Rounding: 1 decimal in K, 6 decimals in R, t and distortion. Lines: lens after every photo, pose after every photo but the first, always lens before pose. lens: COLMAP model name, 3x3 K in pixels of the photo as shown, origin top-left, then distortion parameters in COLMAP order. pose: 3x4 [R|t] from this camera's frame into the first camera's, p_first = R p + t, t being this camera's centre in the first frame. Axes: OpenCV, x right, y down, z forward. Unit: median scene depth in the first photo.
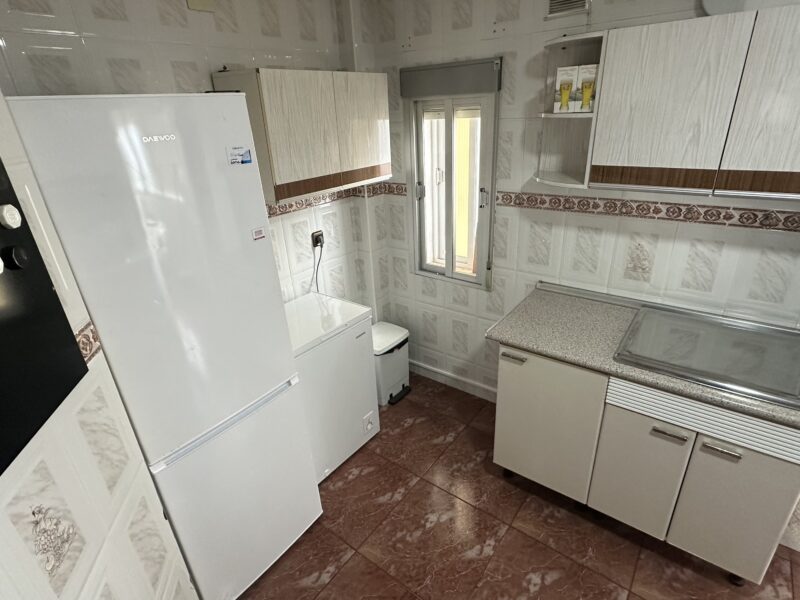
lens RADIAL K [[423.5, 0, 399.3], [0, 423.5, 300.6], [0, 0, 1]] dist [-0.001442, 0.000474]
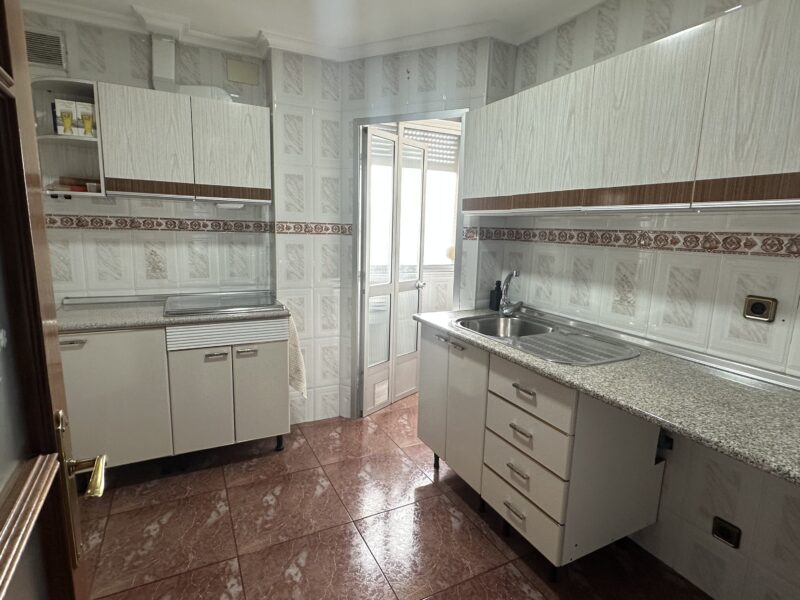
lens RADIAL K [[423.5, 0, 401.3], [0, 423.5, 299.5], [0, 0, 1]] dist [-0.001442, 0.000474]
pose [[0.425118, -0.088015, 0.900849, -0.354380], [0.321890, 0.944900, -0.059583, 0.396311], [-0.845968, 0.315304, 0.430025, -0.202487]]
